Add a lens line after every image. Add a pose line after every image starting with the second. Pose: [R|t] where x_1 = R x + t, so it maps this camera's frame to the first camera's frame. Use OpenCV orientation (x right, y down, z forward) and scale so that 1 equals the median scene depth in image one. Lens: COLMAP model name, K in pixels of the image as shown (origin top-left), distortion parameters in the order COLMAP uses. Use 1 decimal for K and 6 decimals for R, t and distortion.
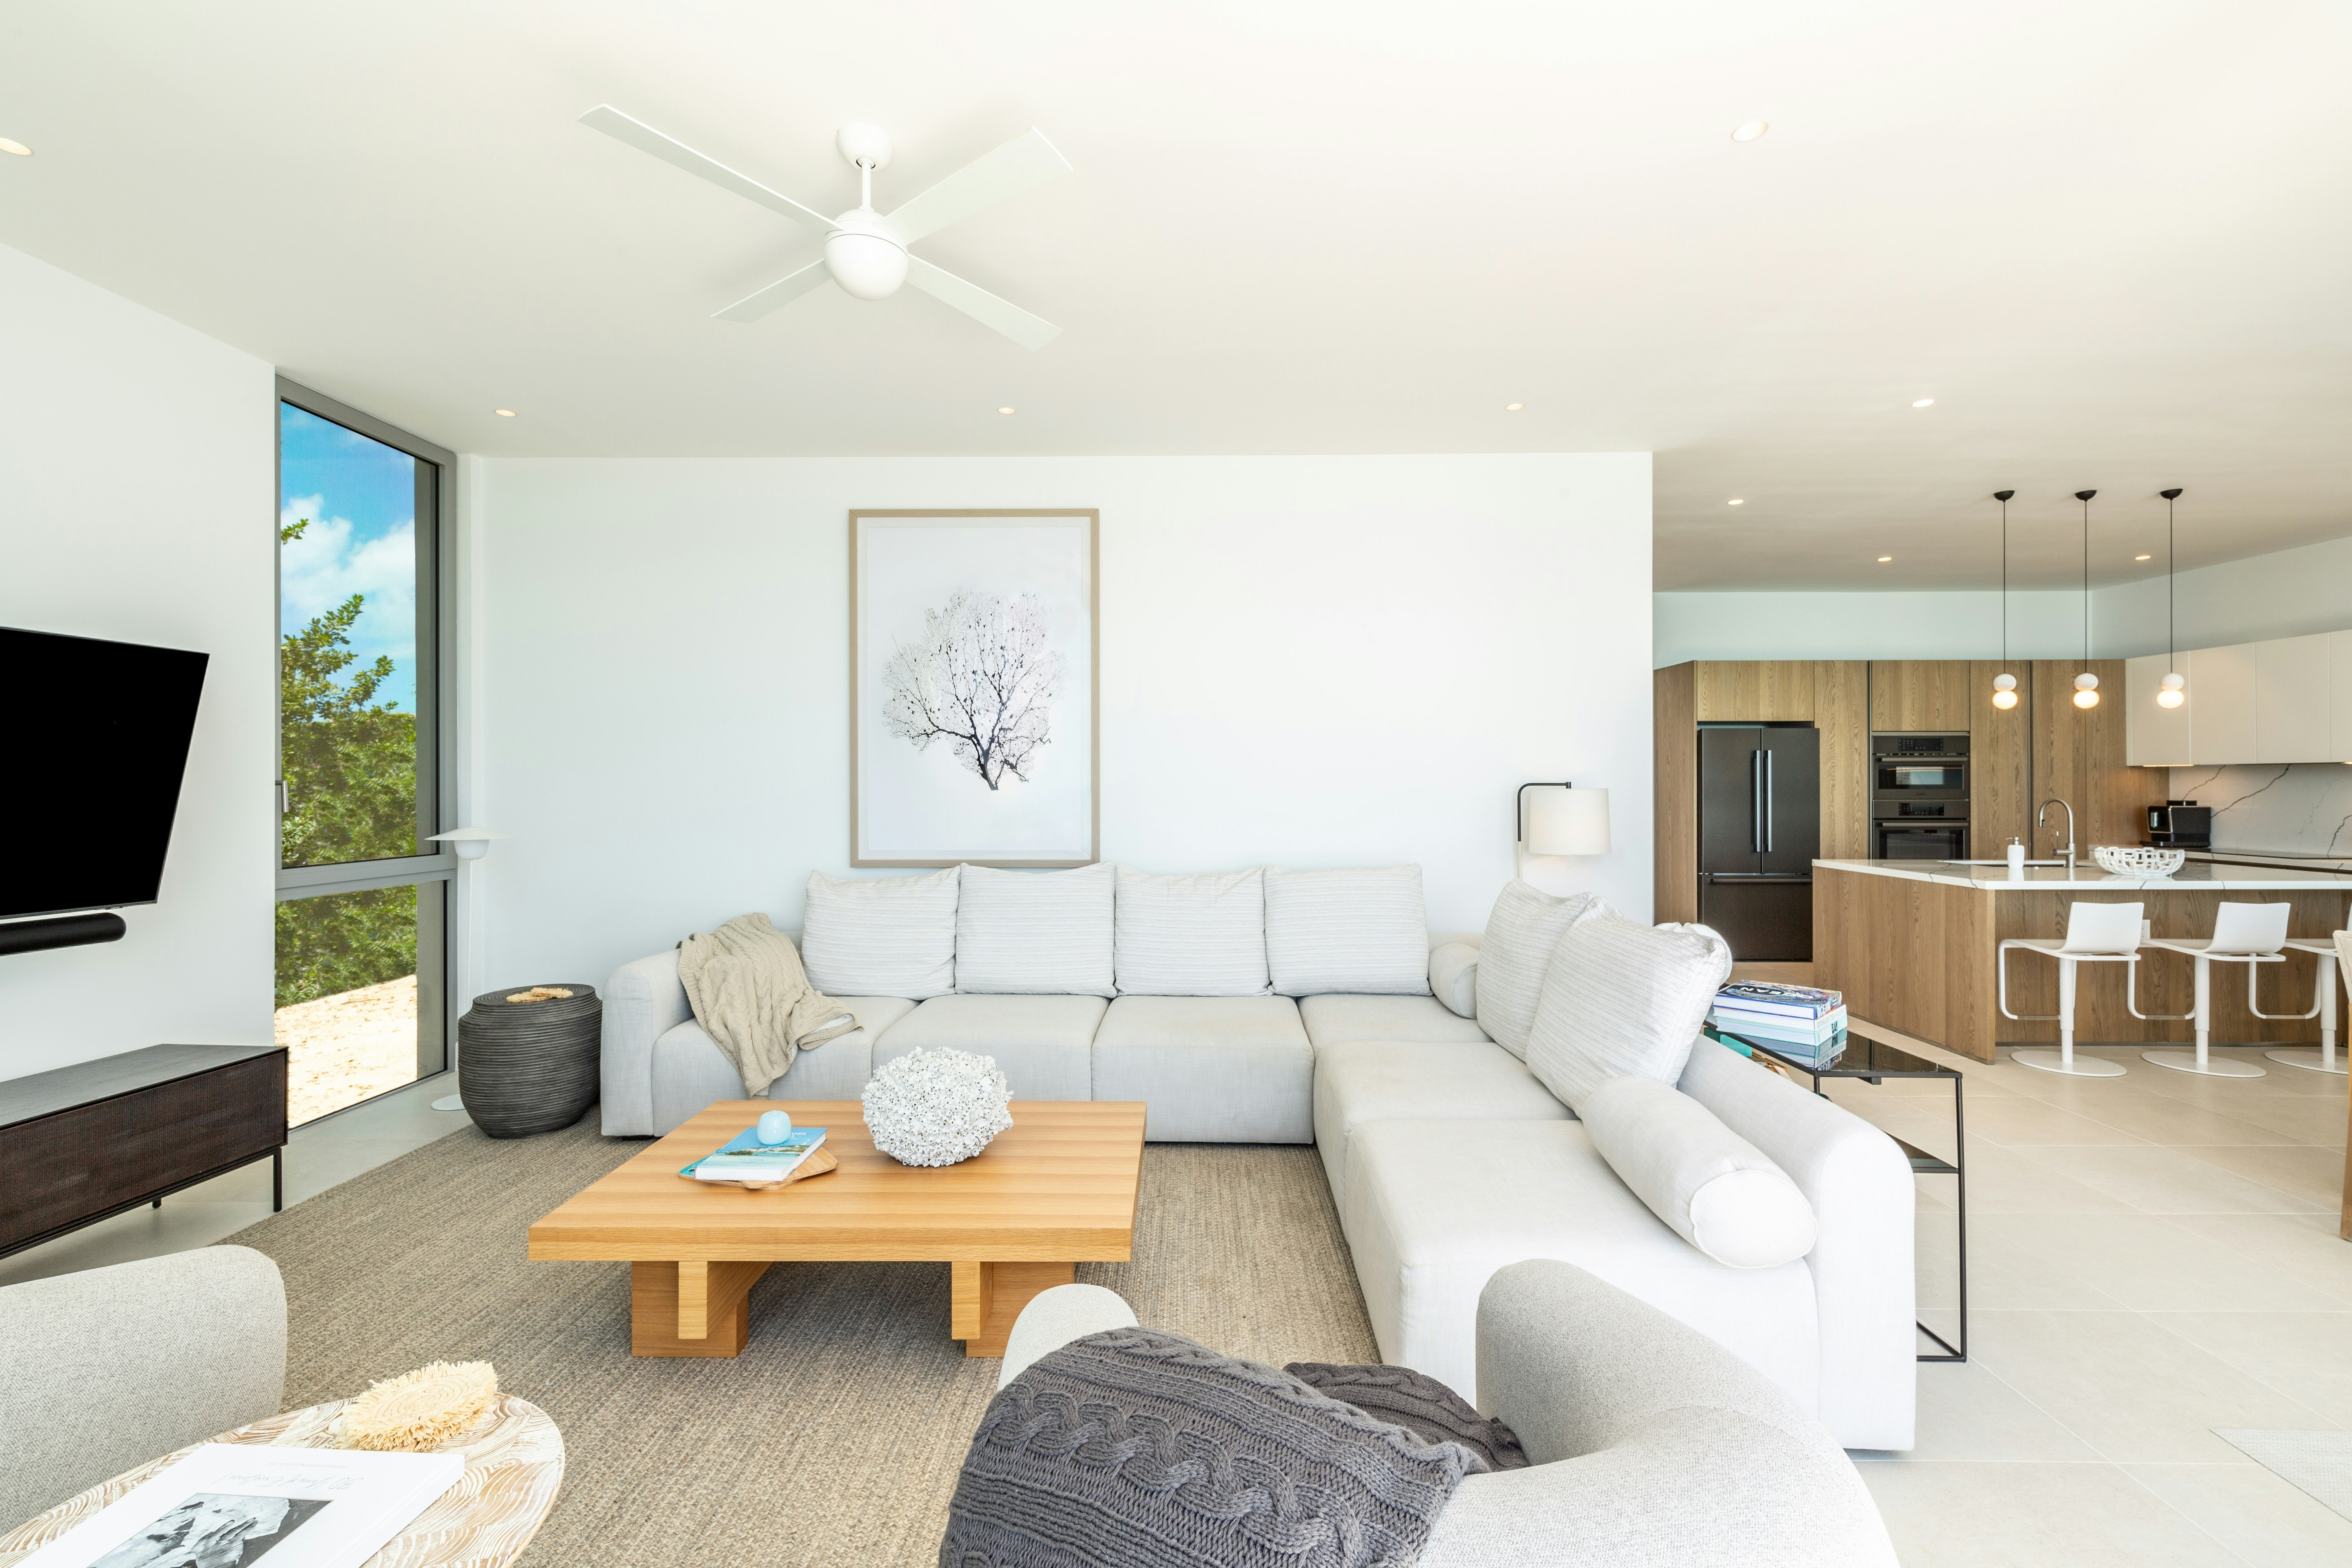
lens RADIAL K [[1004.3, 0, 1182.0], [0, 1004.3, 788.9], [0, 0, 1]] dist [0.002150, -0.000330]
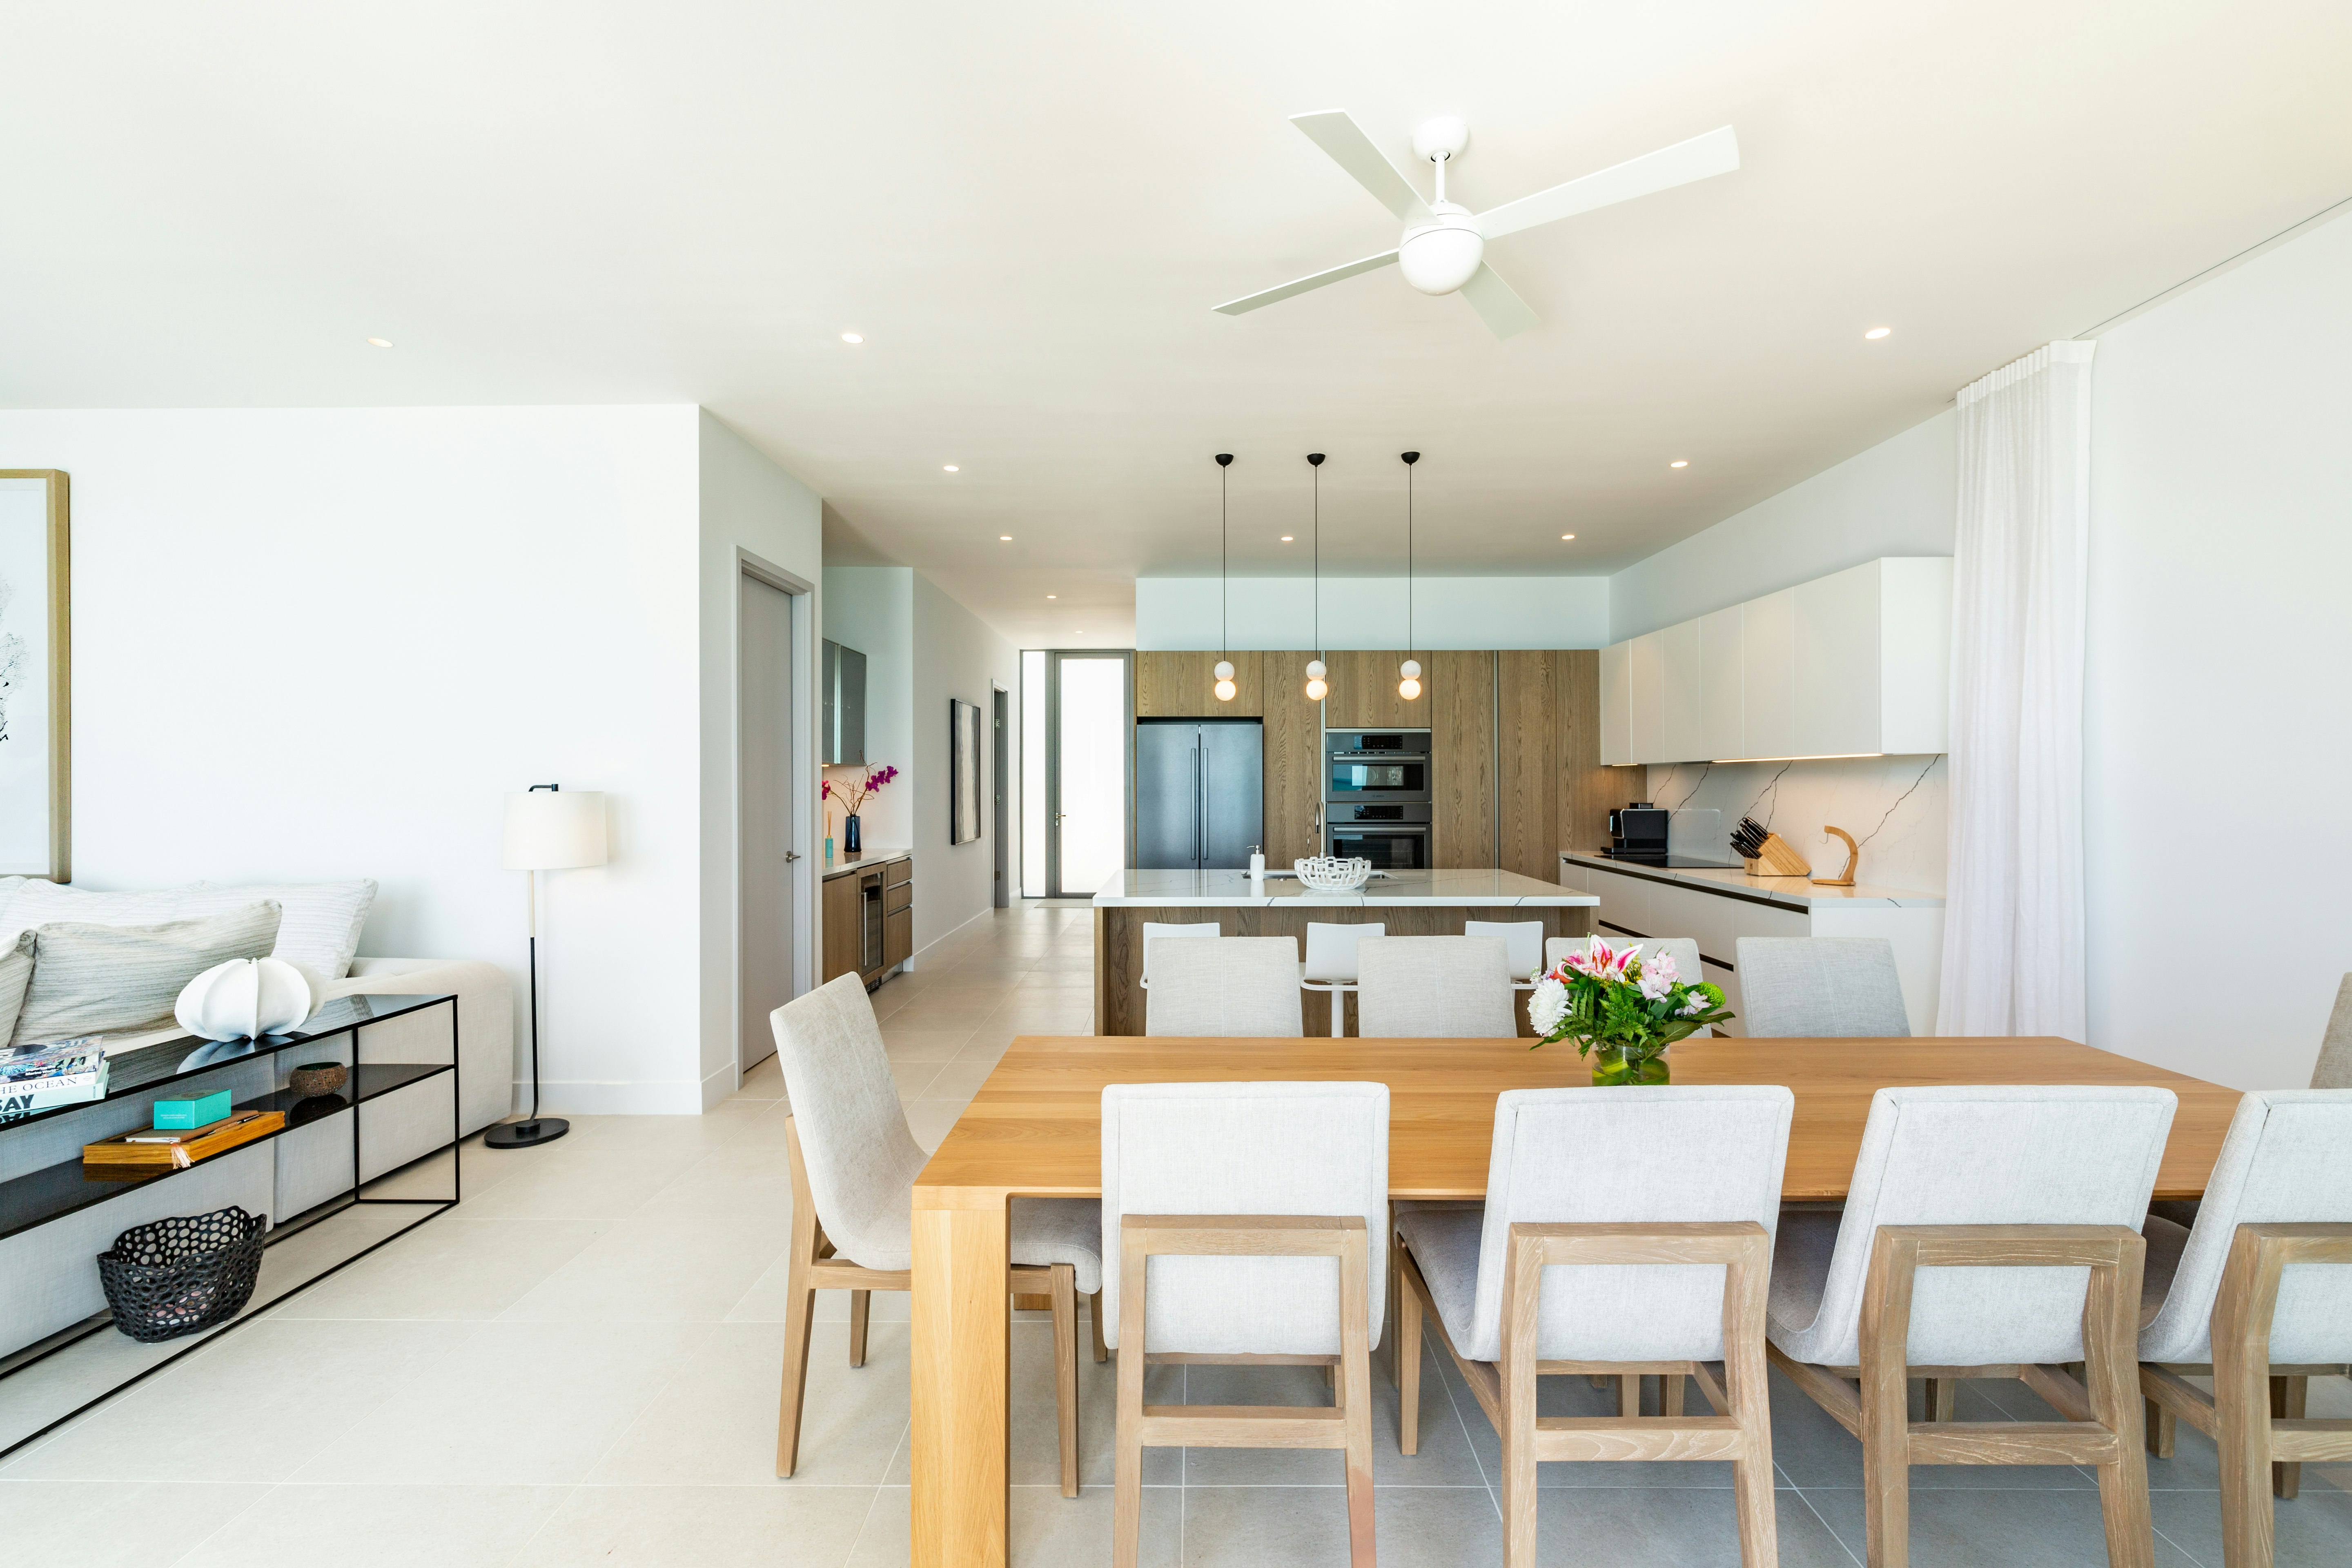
lens RADIAL K [[1004.3, 0, 1180.8], [0, 1004.3, 791.6], [0, 0, 1]] dist [0.002150, -0.000330]
pose [[0.999999, -0.001236, -0.000082, 0.556568], [0.001236, 0.999997, 0.001875, -0.001022], [0.000080, -0.001875, 0.999998, 0.081647]]
